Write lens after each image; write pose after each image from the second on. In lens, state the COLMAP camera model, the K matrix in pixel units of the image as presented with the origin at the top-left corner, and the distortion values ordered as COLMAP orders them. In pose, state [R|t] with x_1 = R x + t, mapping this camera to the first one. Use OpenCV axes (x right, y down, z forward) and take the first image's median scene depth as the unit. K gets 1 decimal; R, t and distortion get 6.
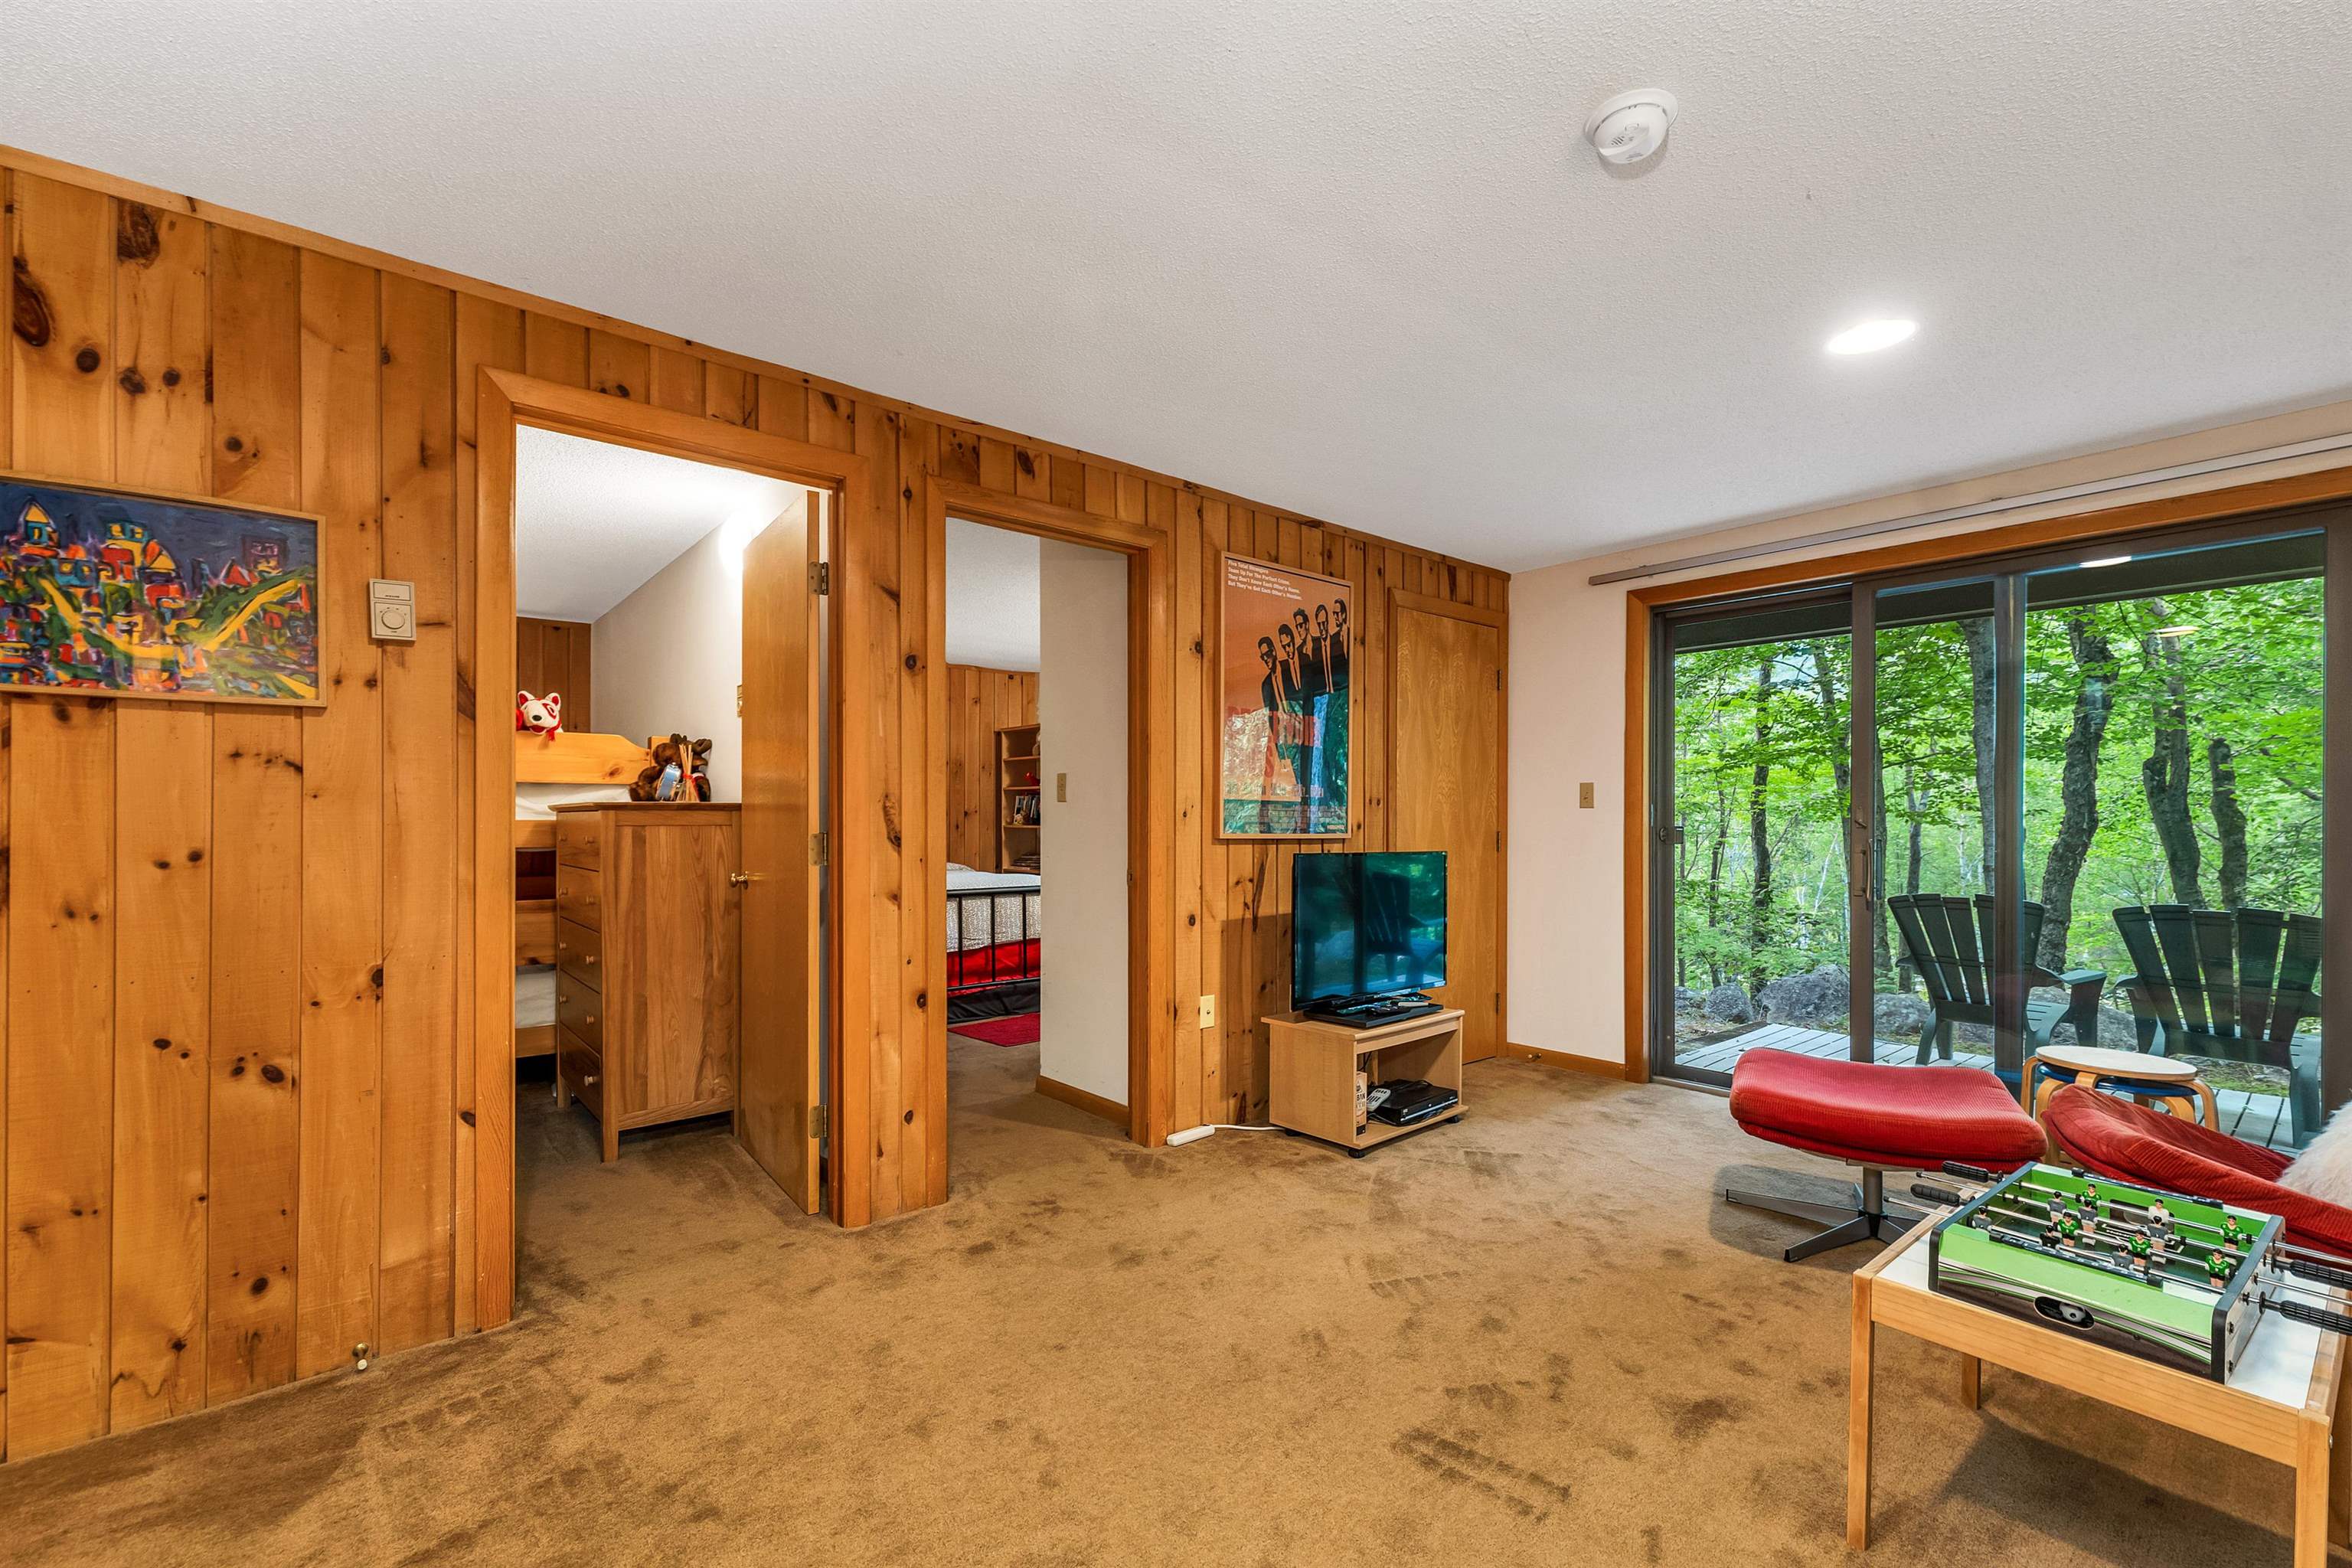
lens RADIAL K [[1017.7, 0, 1169.7], [0, 1017.7, 816.5], [0, 0, 1]] dist [-0.000225, -0.000046]
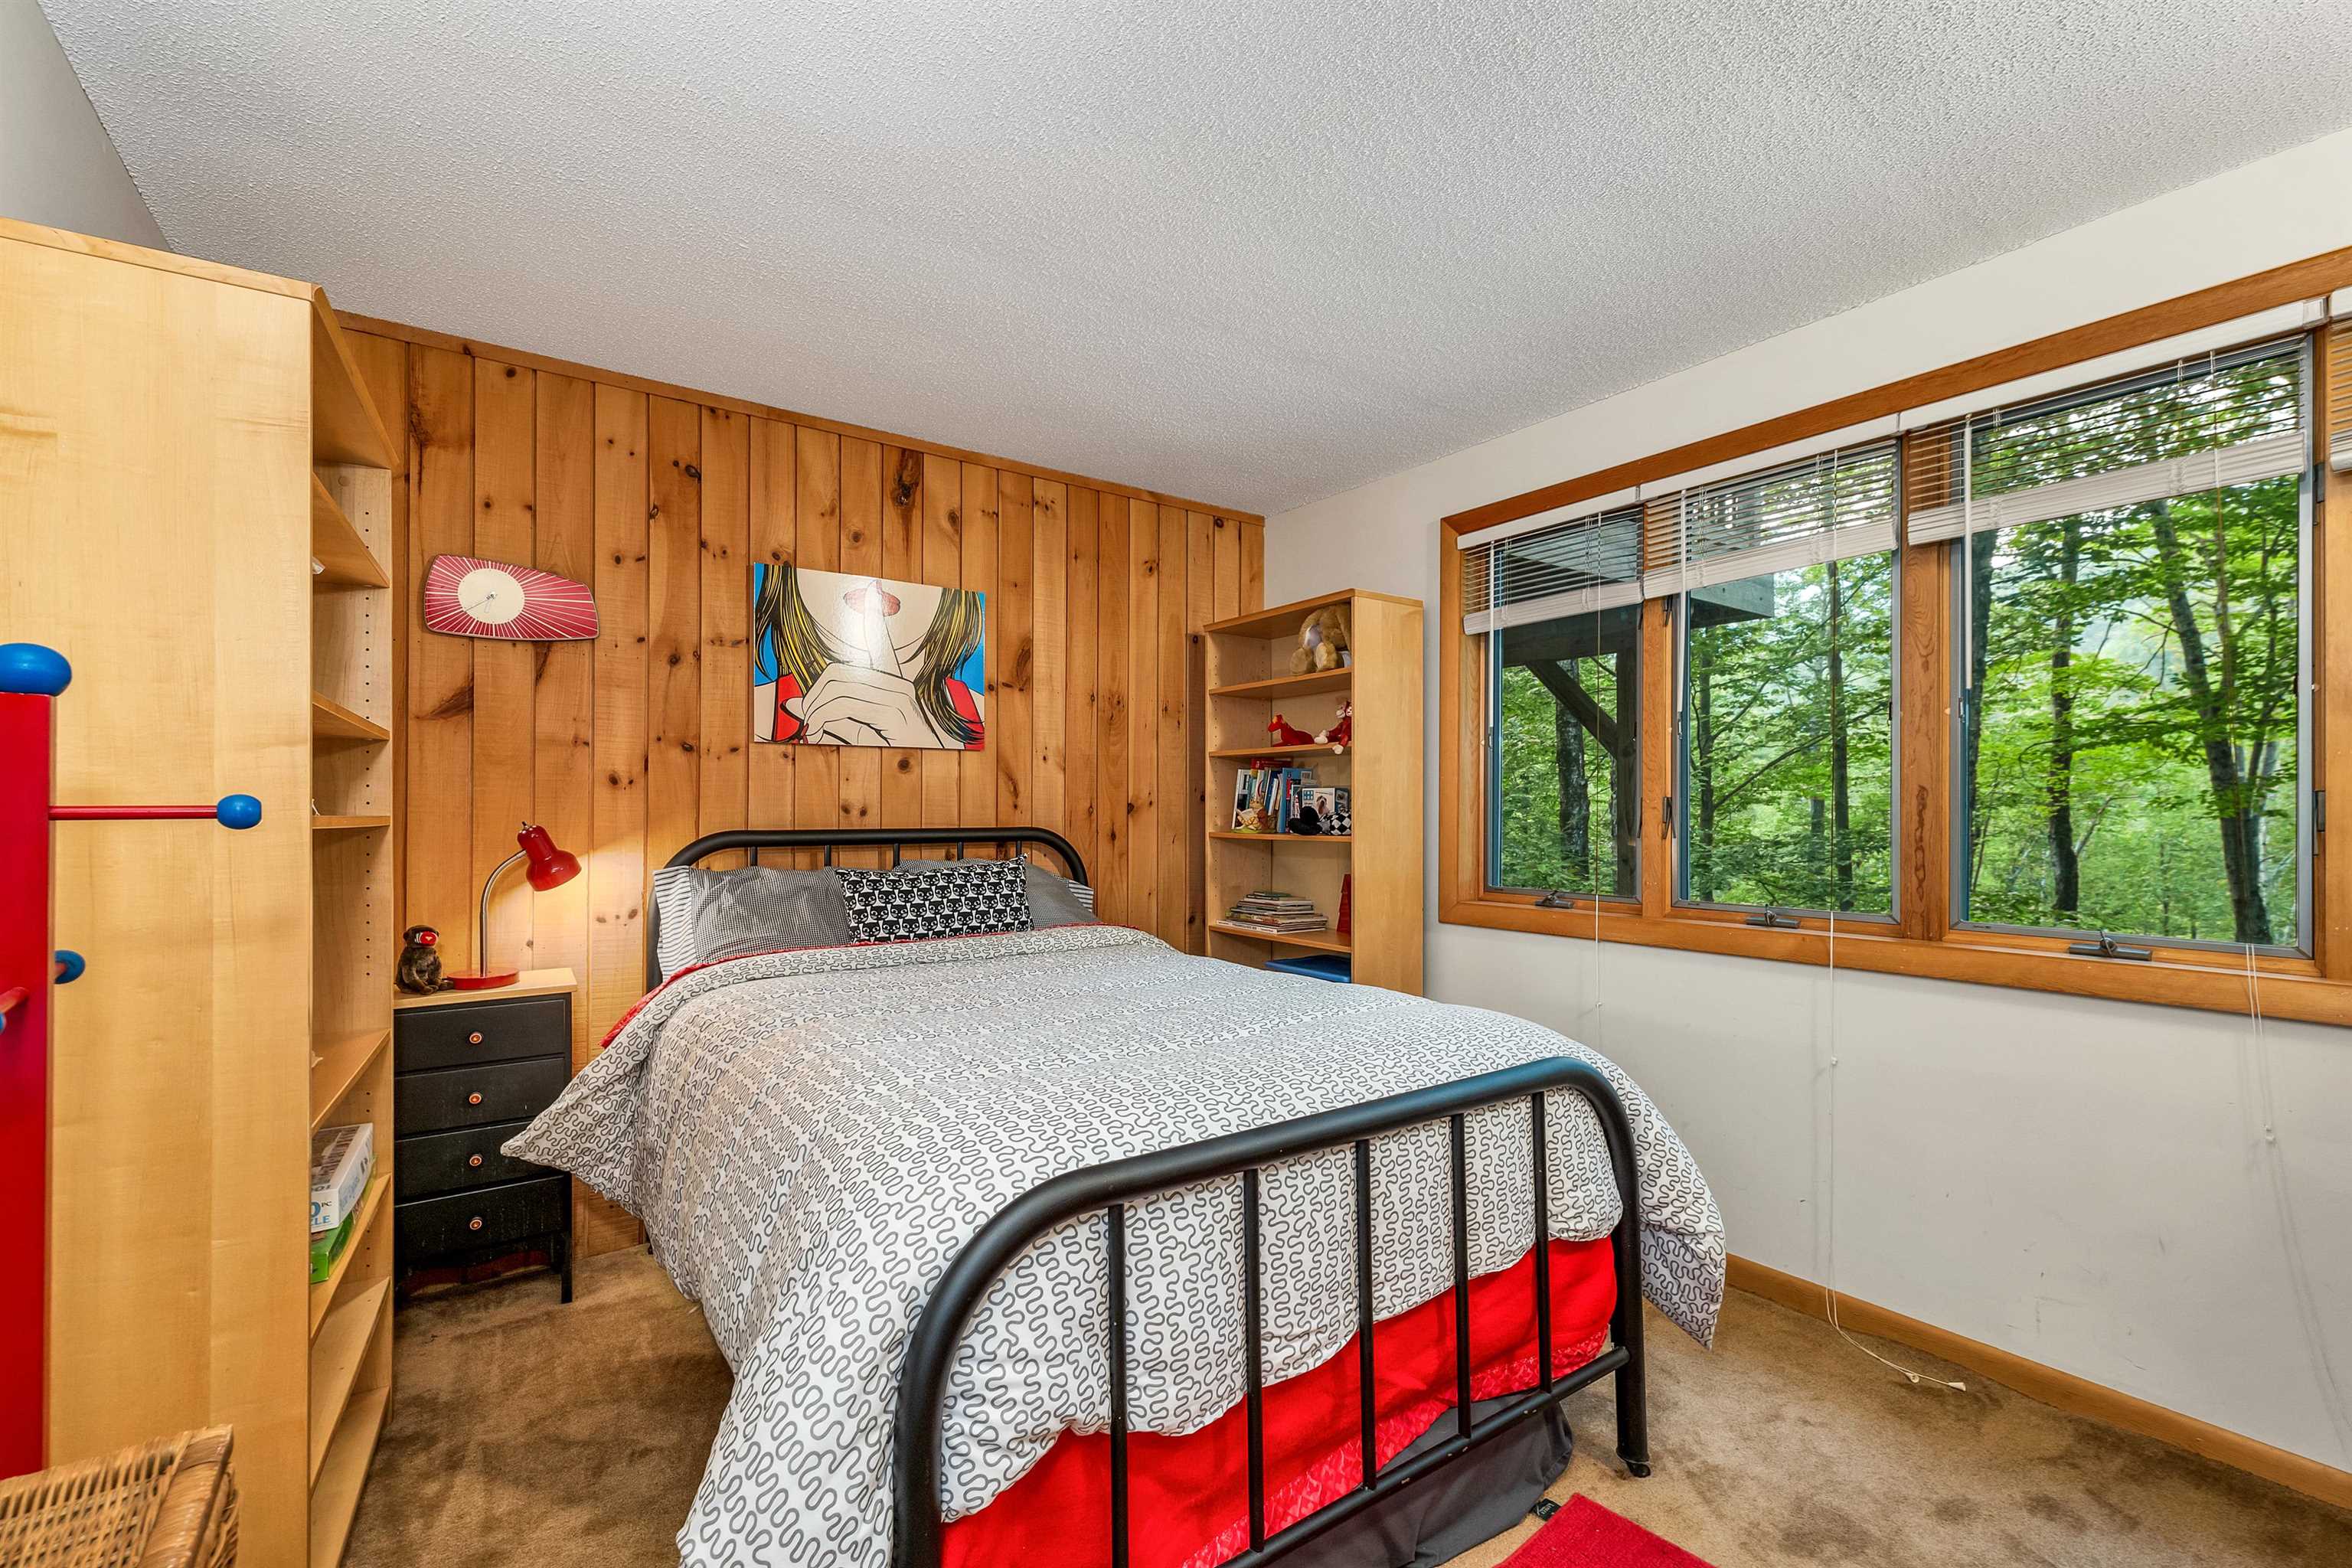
lens RADIAL K [[1003.1, 0, 1176.2], [0, 1003.1, 828.5], [0, 0, 1]] dist [0.003247, 0.000088]
pose [[0.996913, 0.000457, -0.078514, -0.142929], [0.000788, 0.999875, 0.015823, -0.000644], [0.078512, -0.015836, 0.996787, 0.542964]]
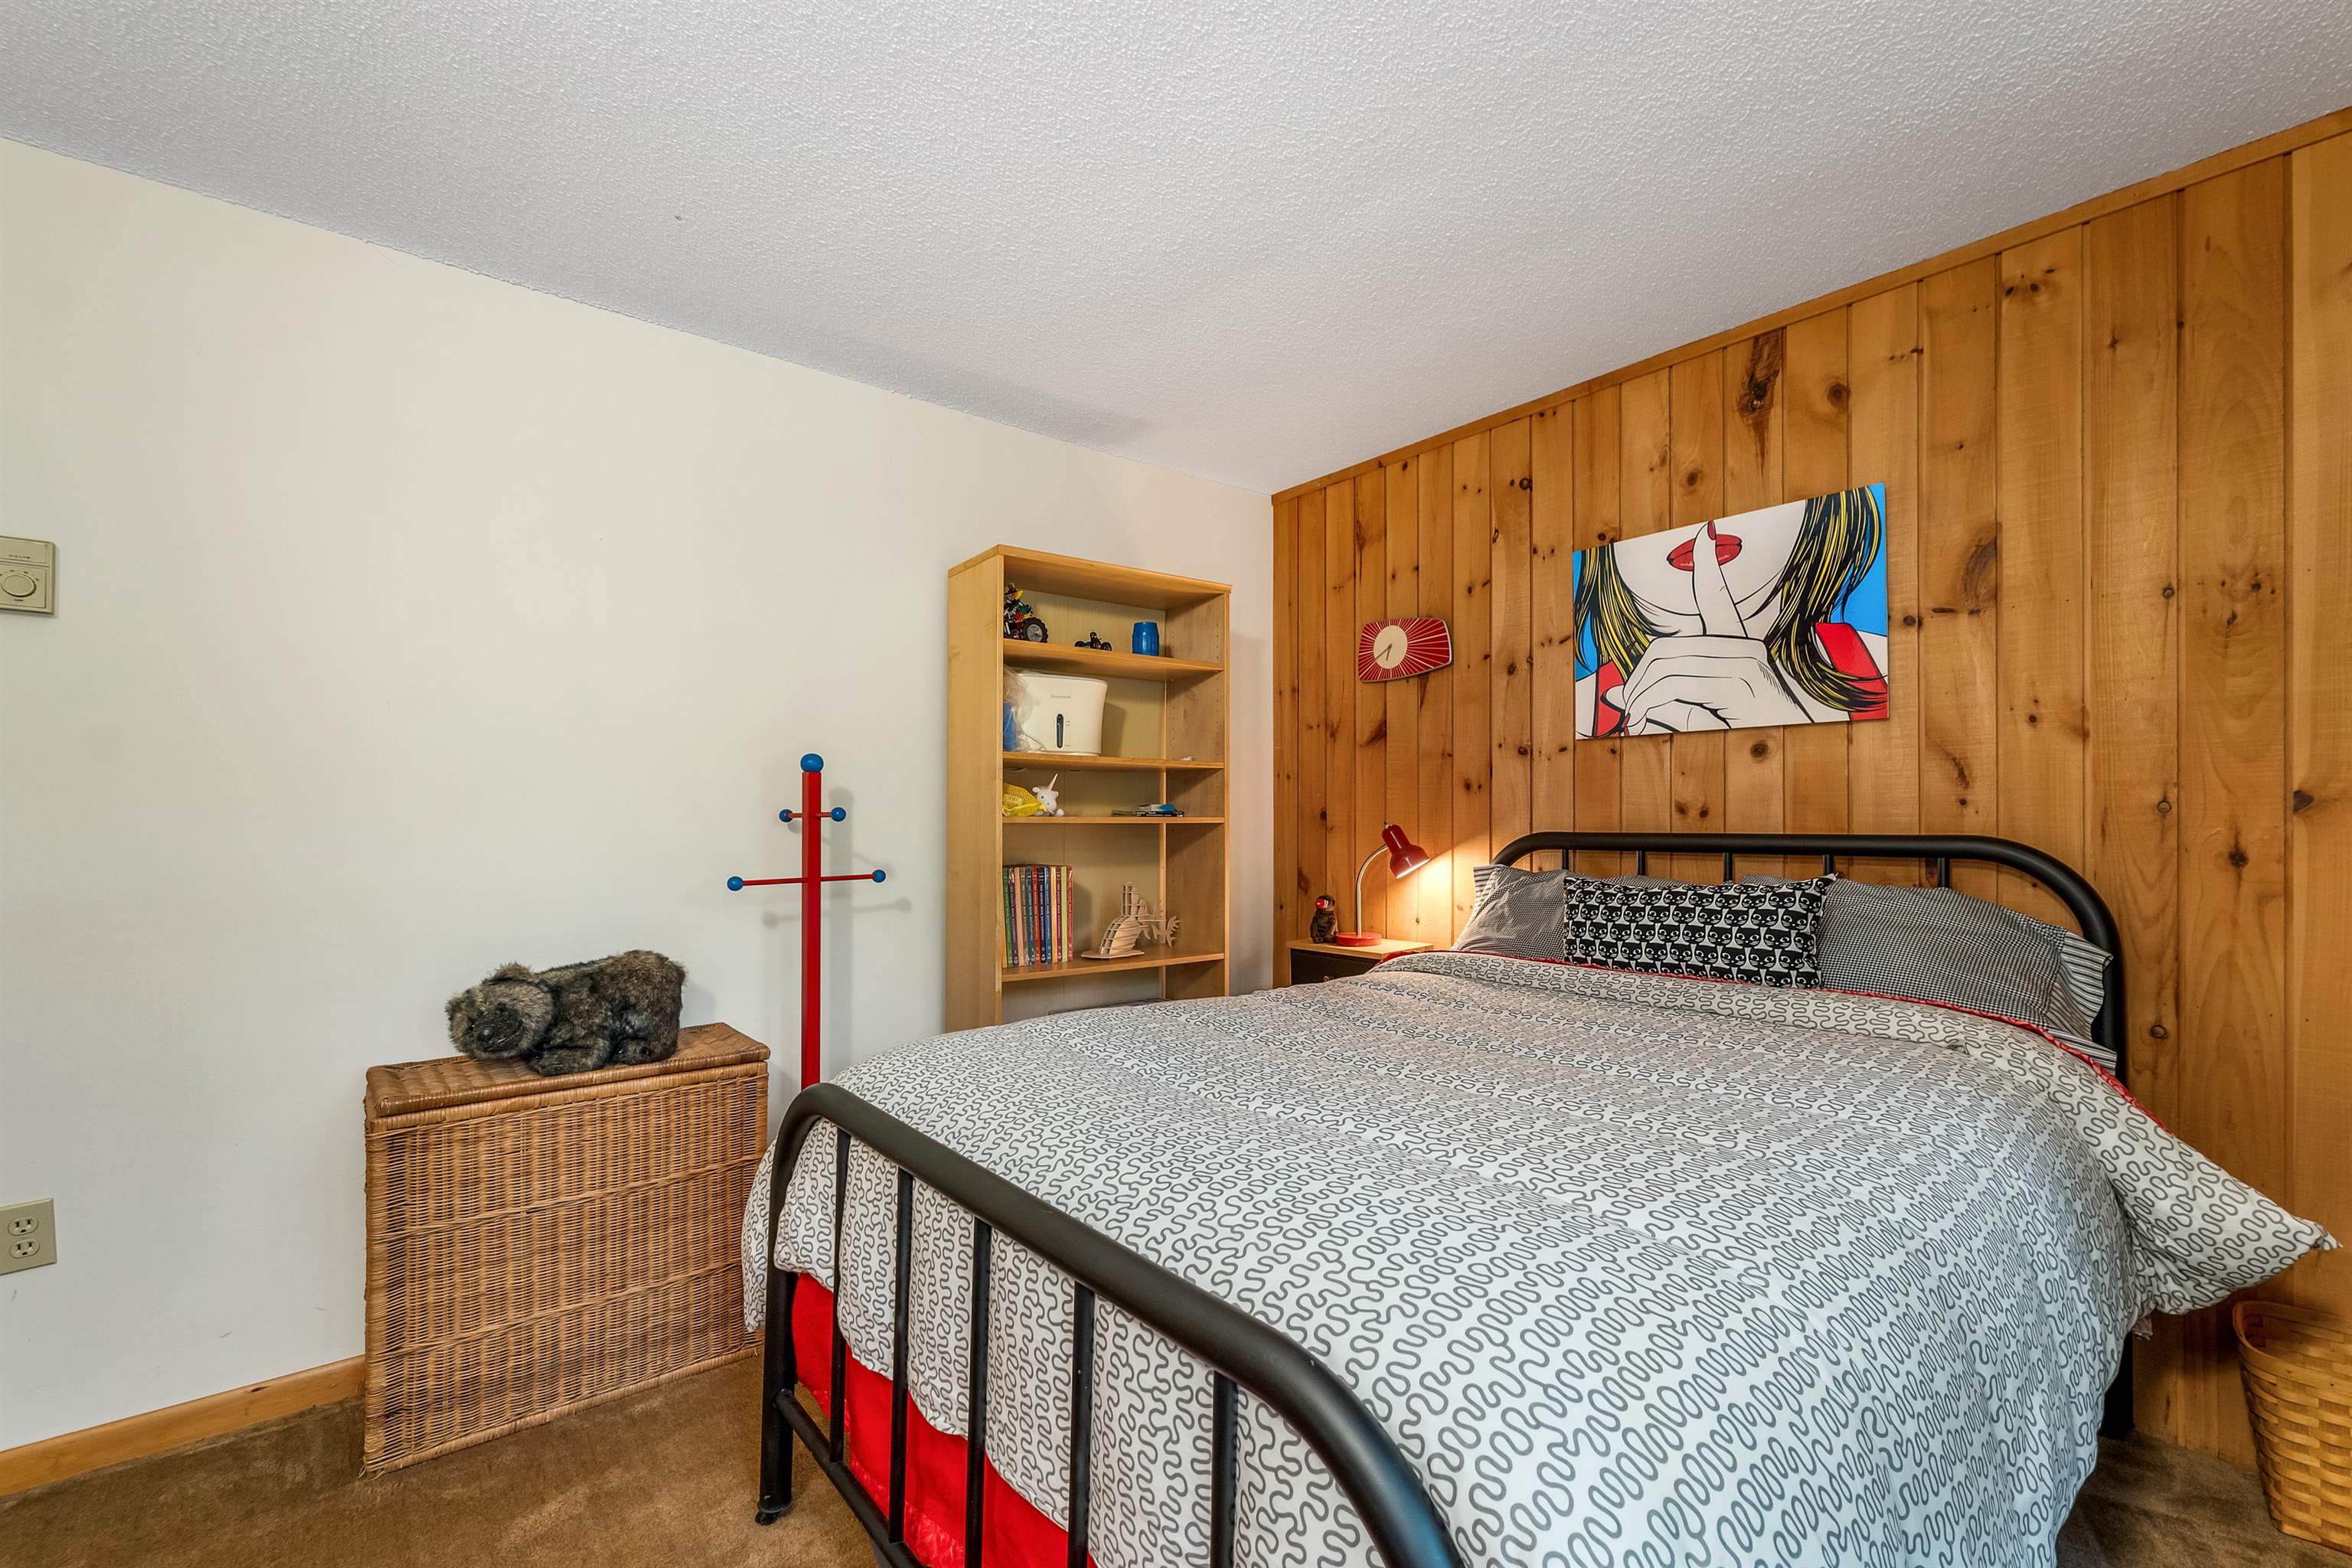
lens RADIAL K [[1003.1, 0, 1176.2], [0, 1003.1, 828.5], [0, 0, 1]] dist [0.003247, 0.000088]
pose [[-0.019941, 0.009988, -0.999751, 0.018627], [0.002365, 0.999948, 0.009943, 0.000497], [0.999798, -0.002166, -0.019964, 0.752355]]
